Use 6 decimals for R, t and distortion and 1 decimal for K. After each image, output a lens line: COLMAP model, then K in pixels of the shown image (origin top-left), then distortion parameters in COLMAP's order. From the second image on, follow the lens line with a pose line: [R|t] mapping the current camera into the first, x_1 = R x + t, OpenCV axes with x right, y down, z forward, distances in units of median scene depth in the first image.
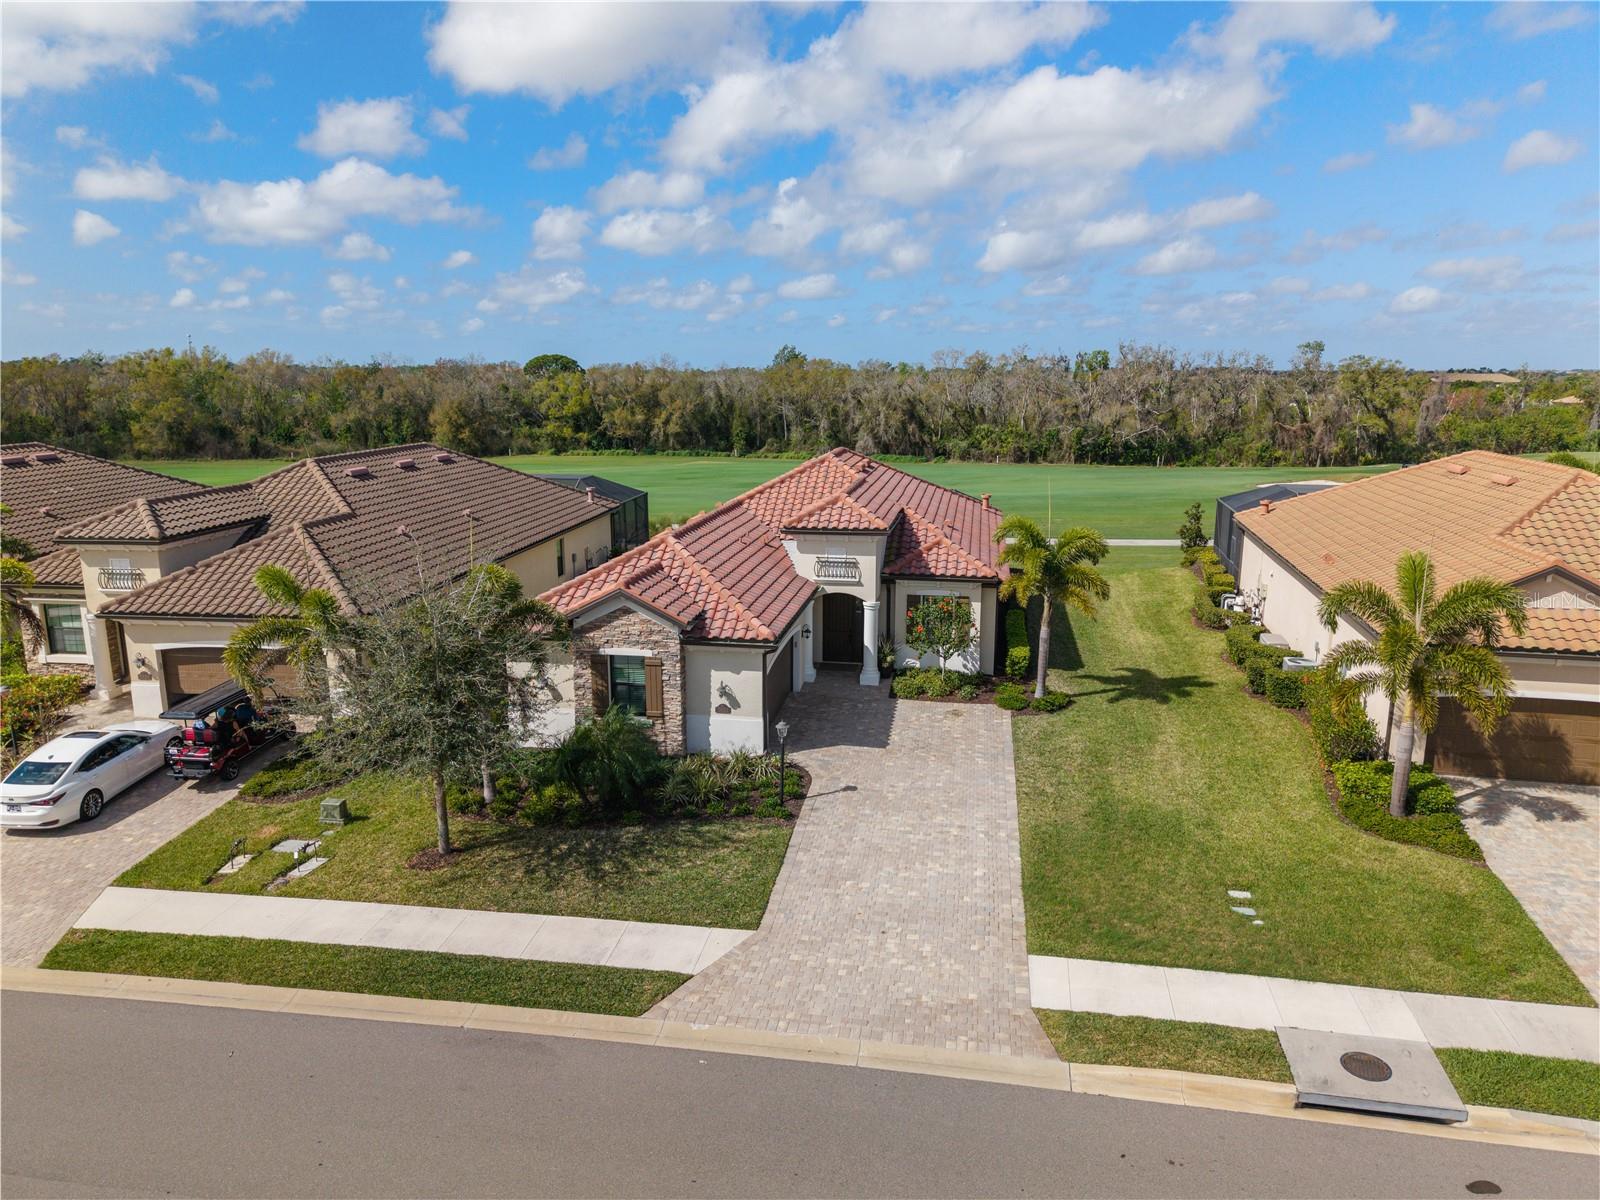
lens RADIAL K [[1077.4, 0, 805.7], [0, 1077.4, 568.1], [0, 0, 1]] dist [0.001918, -0.005398]
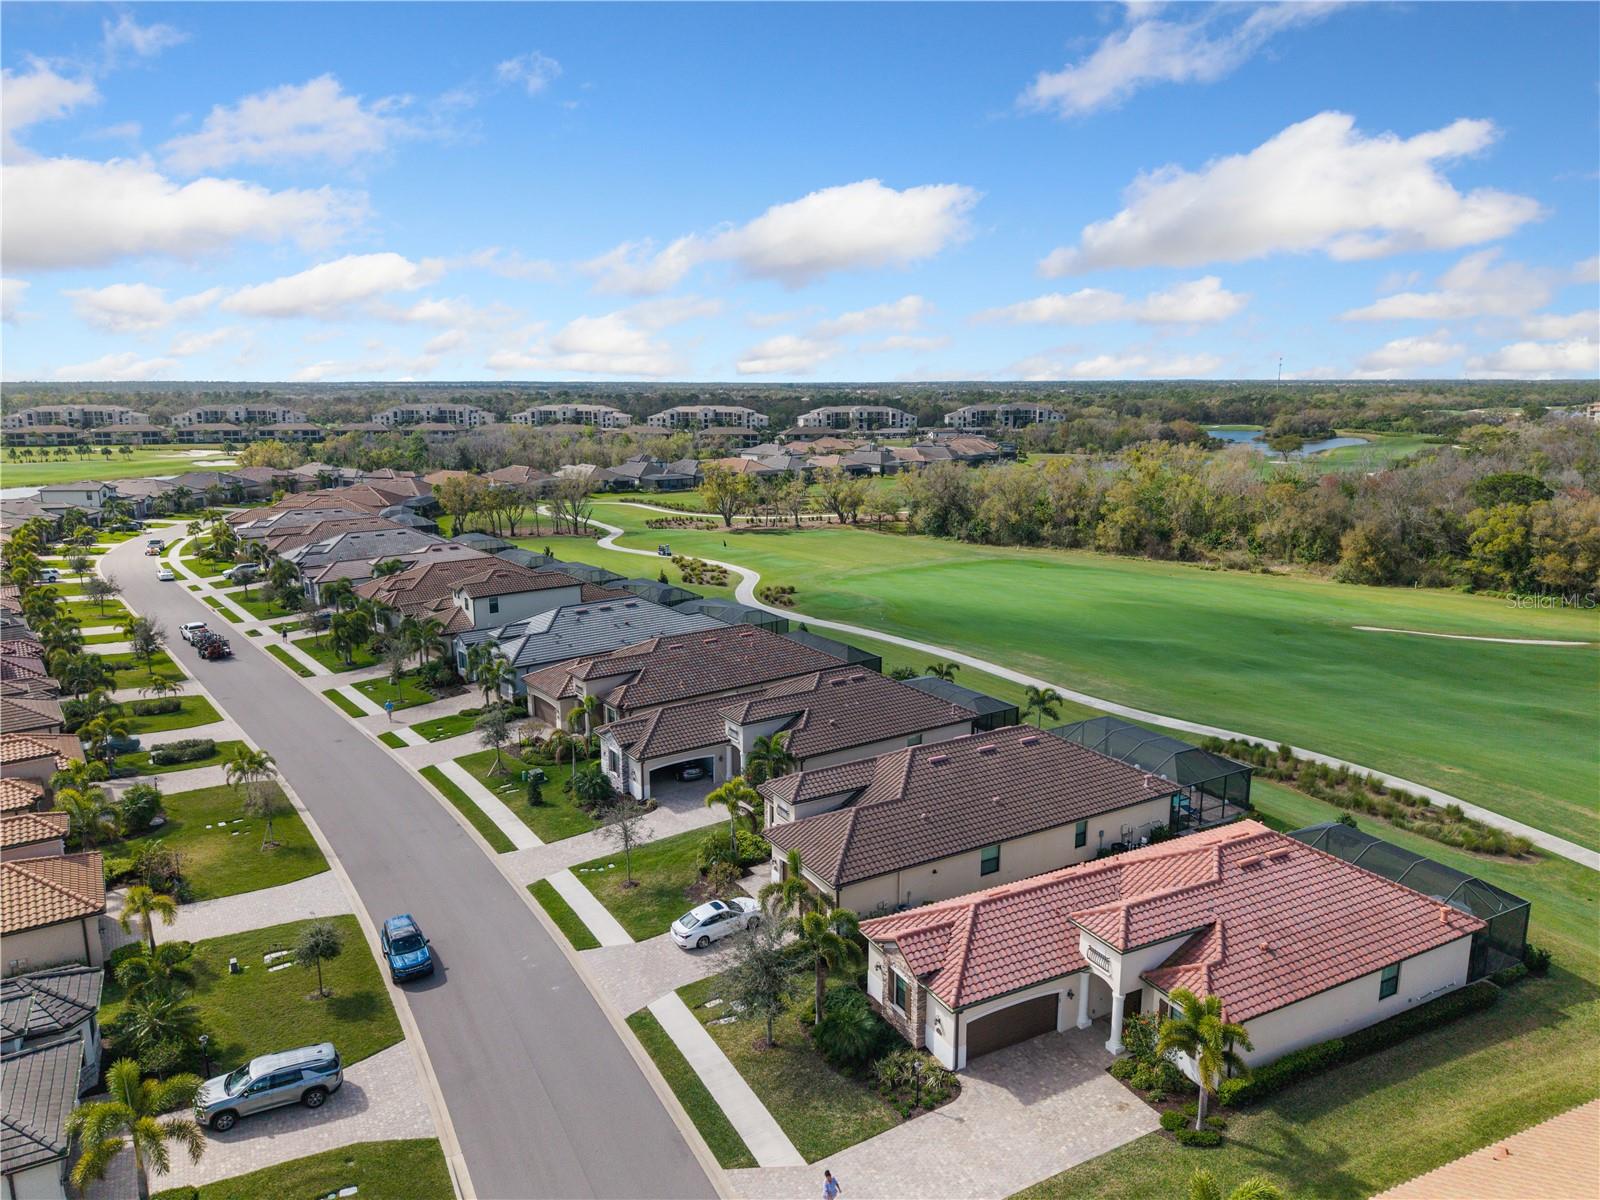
lens RADIAL K [[1077.4, 0, 805.7], [0, 1077.4, 568.1], [0, 0, 1]] dist [0.001918, -0.005398]
pose [[0.591987, 0.137508, -0.794130, 0.858739], [-0.138231, 0.988060, 0.068043, -0.552861], [0.794004, 0.069493, 0.603927, -0.177552]]
